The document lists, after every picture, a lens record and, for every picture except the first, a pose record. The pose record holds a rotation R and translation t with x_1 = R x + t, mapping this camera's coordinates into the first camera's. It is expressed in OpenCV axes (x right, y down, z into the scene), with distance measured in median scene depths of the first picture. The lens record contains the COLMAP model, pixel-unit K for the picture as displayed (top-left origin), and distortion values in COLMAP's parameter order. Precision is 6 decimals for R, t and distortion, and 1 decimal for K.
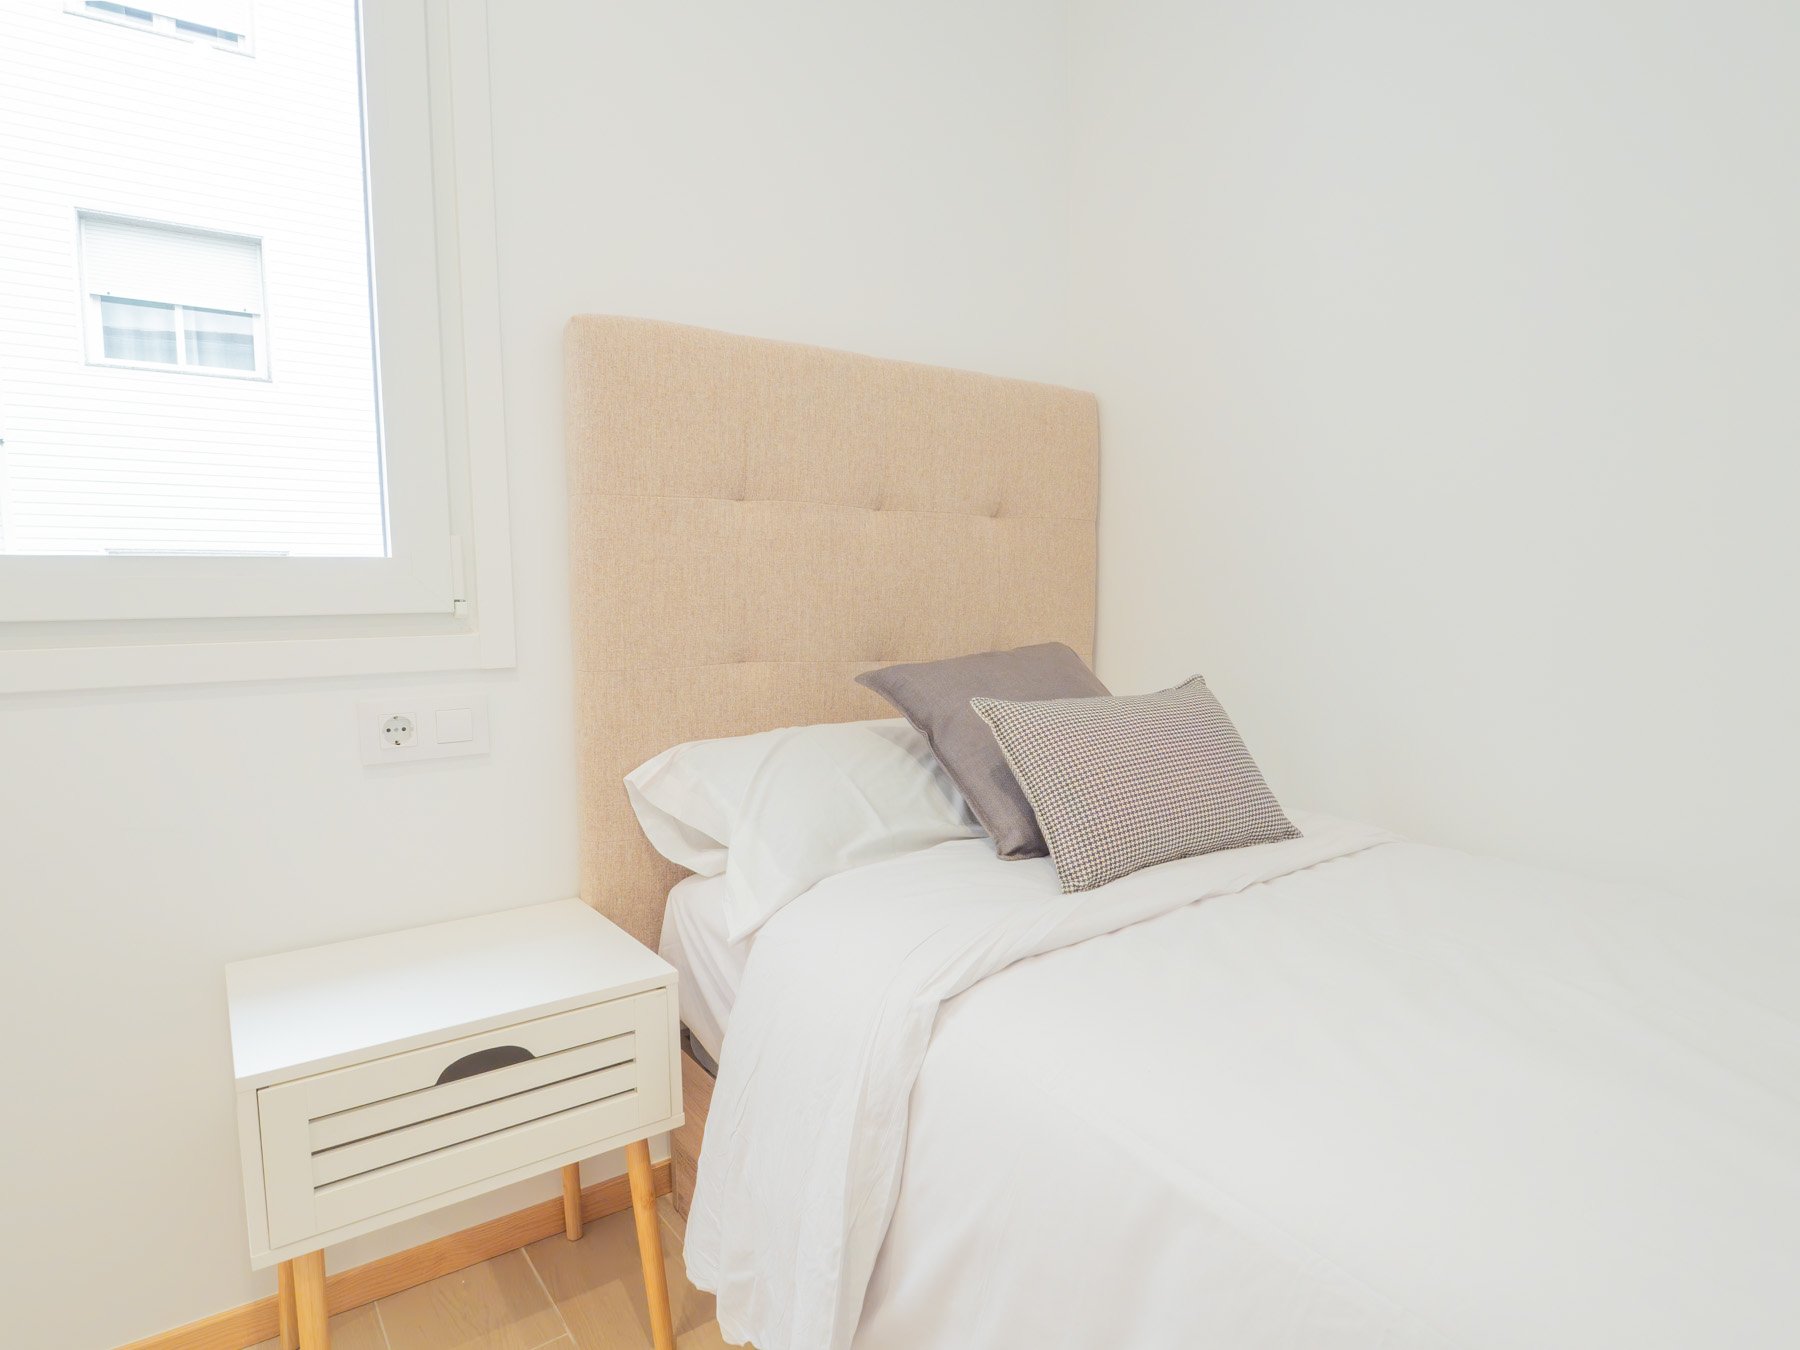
lens RADIAL K [[983.7, 0, 883.0], [0, 983.7, 676.5], [0, 0, 1]] dist [-0.011959, -0.001253]
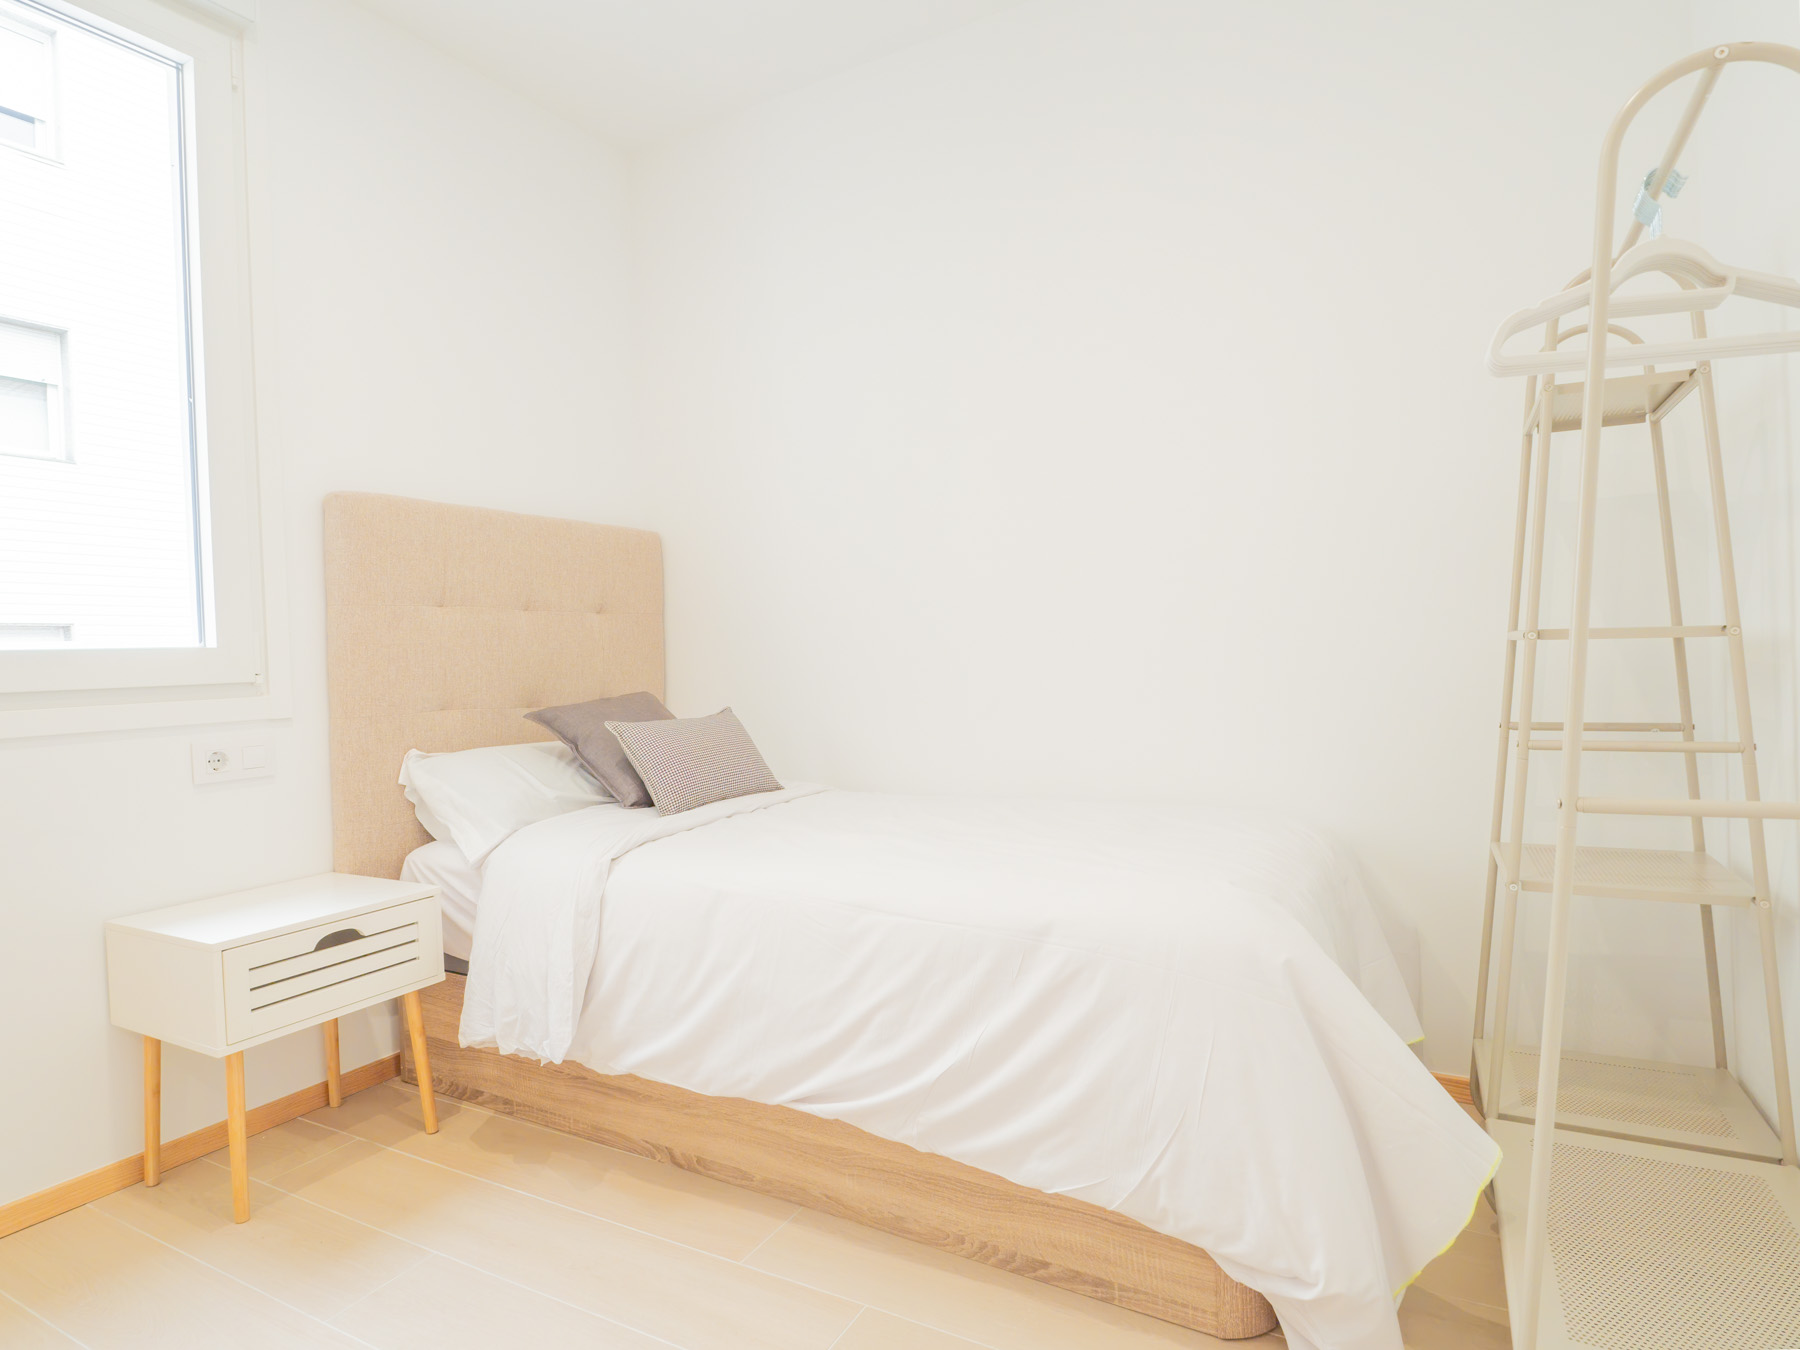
lens RADIAL K [[983.7, 0, 883.0], [0, 983.7, 676.5], [0, 0, 1]] dist [-0.011959, -0.001253]
pose [[0.898608, -0.026007, 0.437981, -0.214712], [0.052753, 0.997404, -0.049009, 0.049431], [-0.435569, 0.067145, 0.897648, -0.758208]]
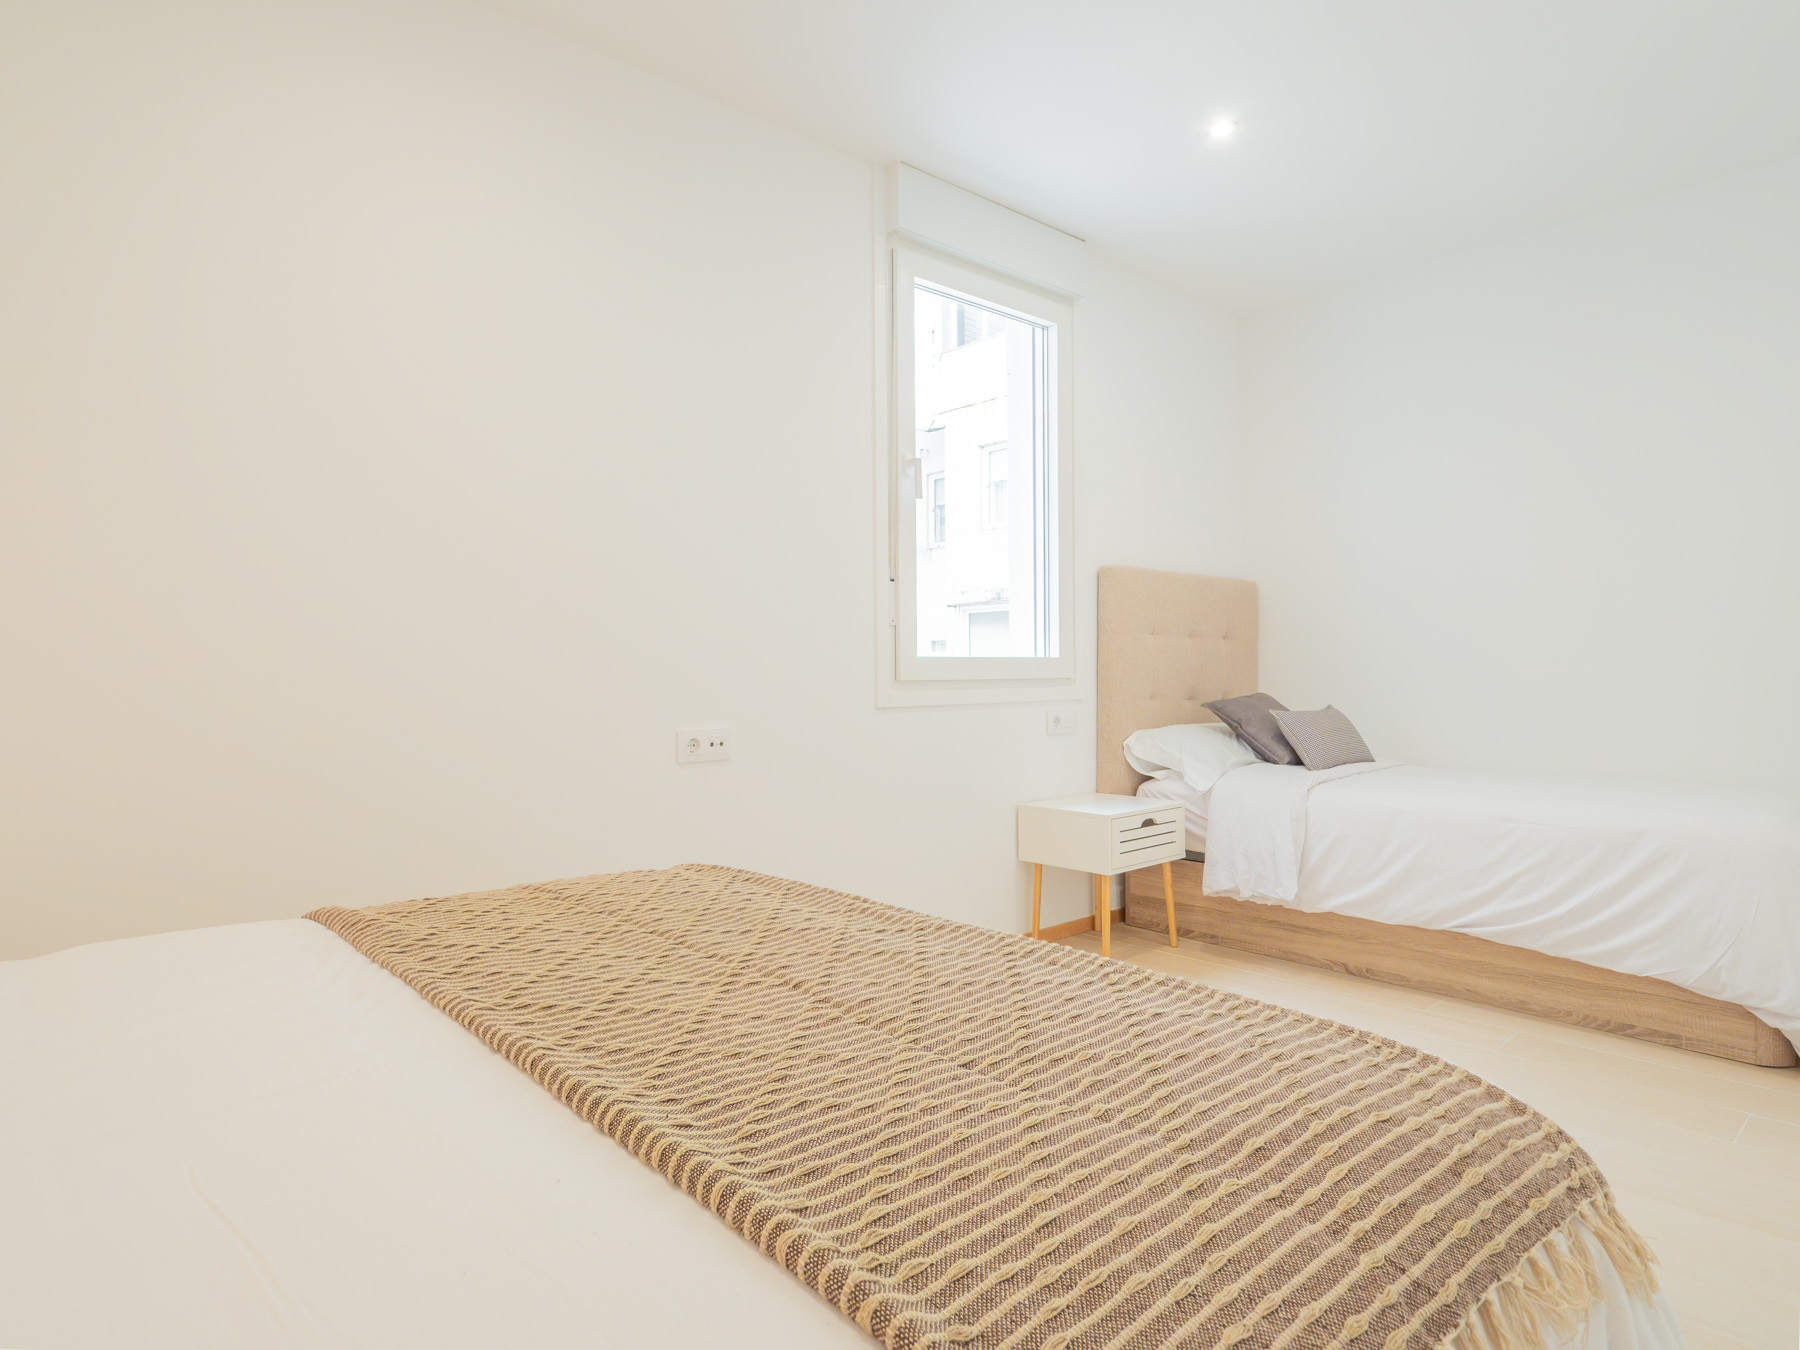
lens RADIAL K [[989.3, 0, 885.1], [0, 989.3, 686.6], [0, 0, 1]] dist [-0.012657, -0.003575]
pose [[0.993498, 0.006530, 0.113663, -1.209983], [0.000163, 0.998271, -0.058779, 0.111413], [-0.113850, 0.058416, 0.991779, -1.537084]]
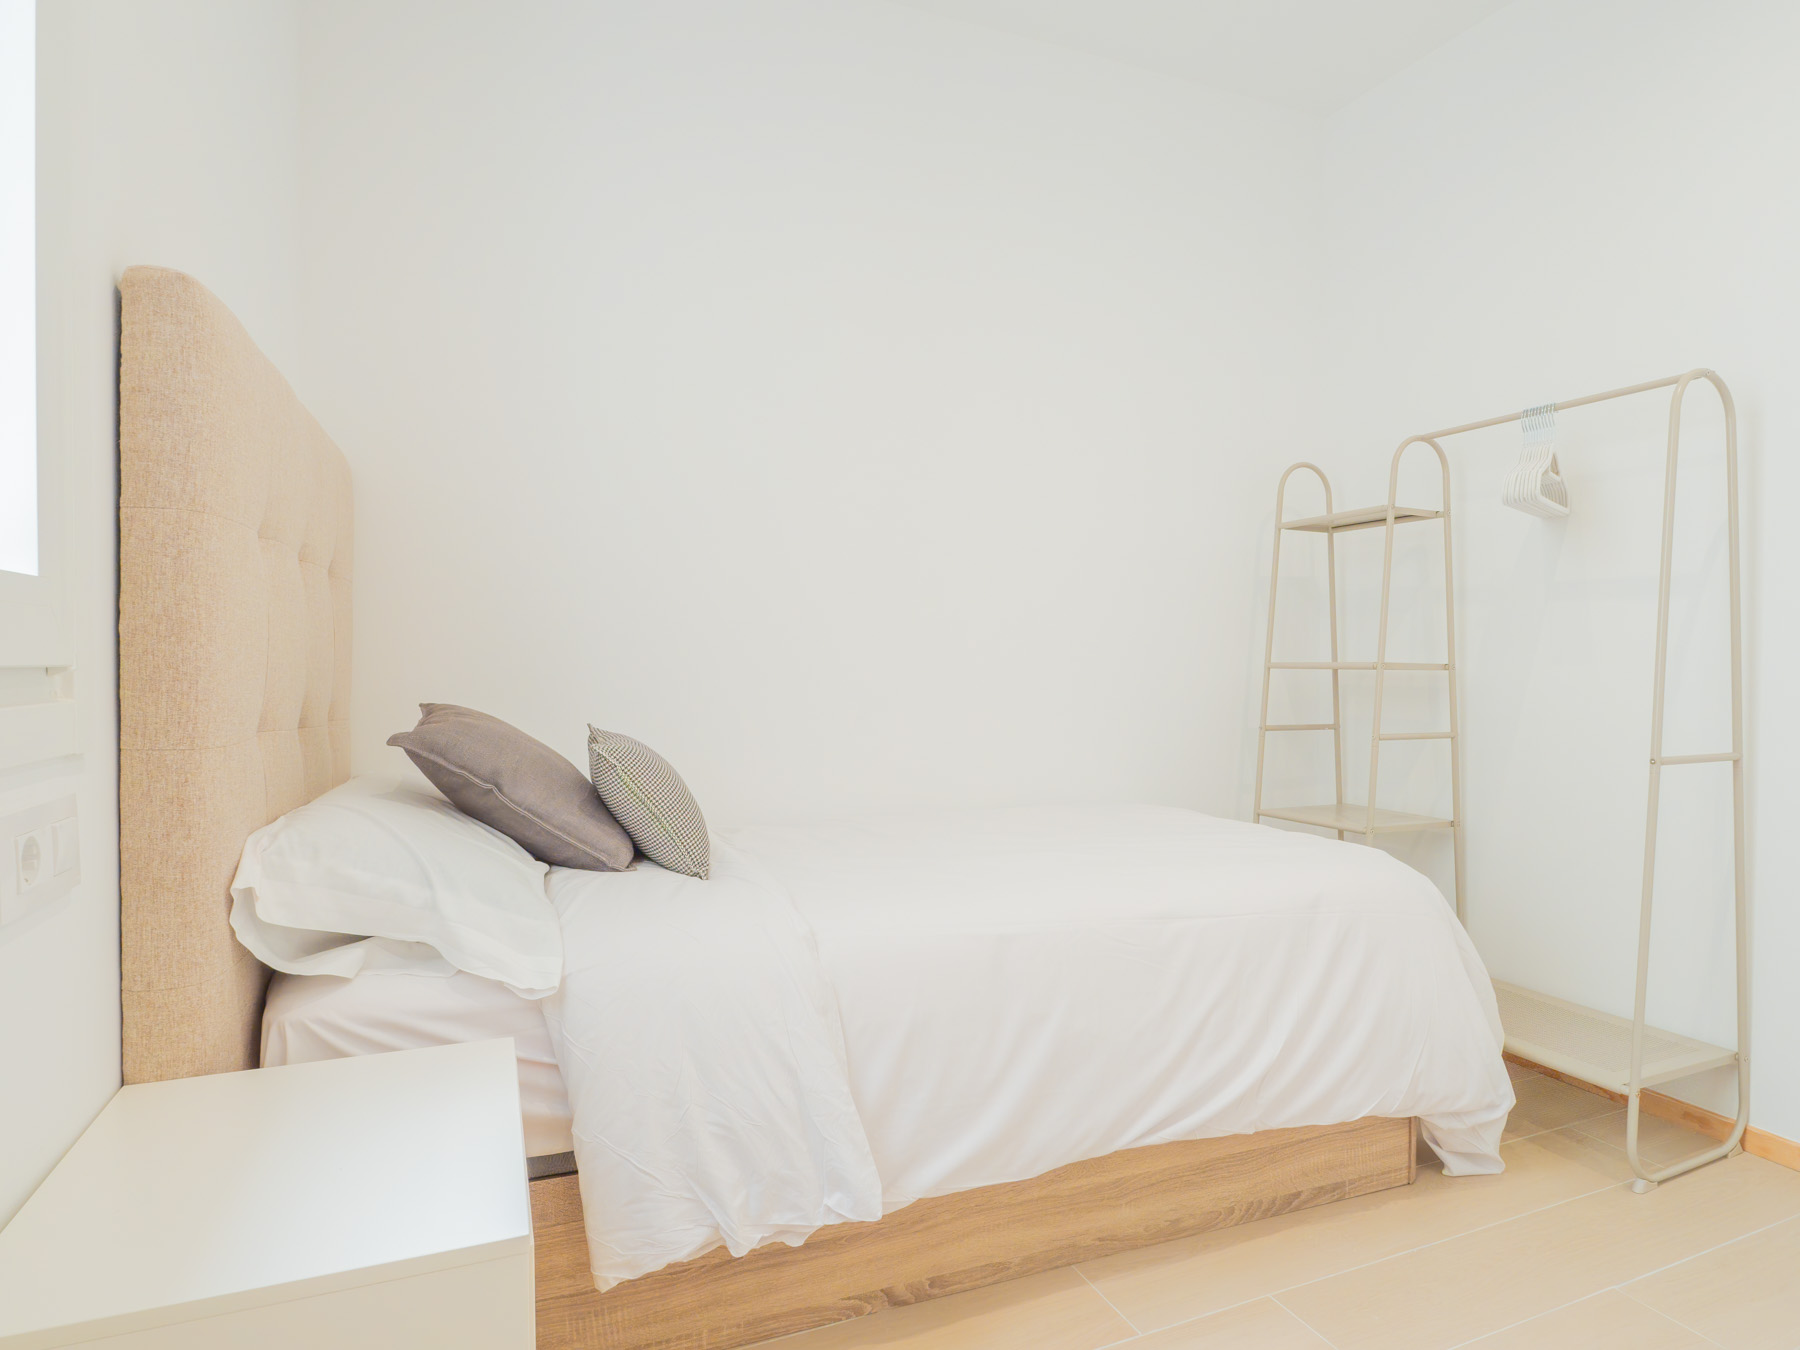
lens RADIAL K [[1023.3, 0, 905.1], [0, 1023.3, 682.3], [0, 0, 1]] dist [-0.005561, -0.000283]
pose [[0.199653, -0.007860, 0.979835, -0.952222], [0.056155, 0.998416, -0.003434, -0.022654], [-0.978256, 0.055708, 0.199778, 0.342545]]
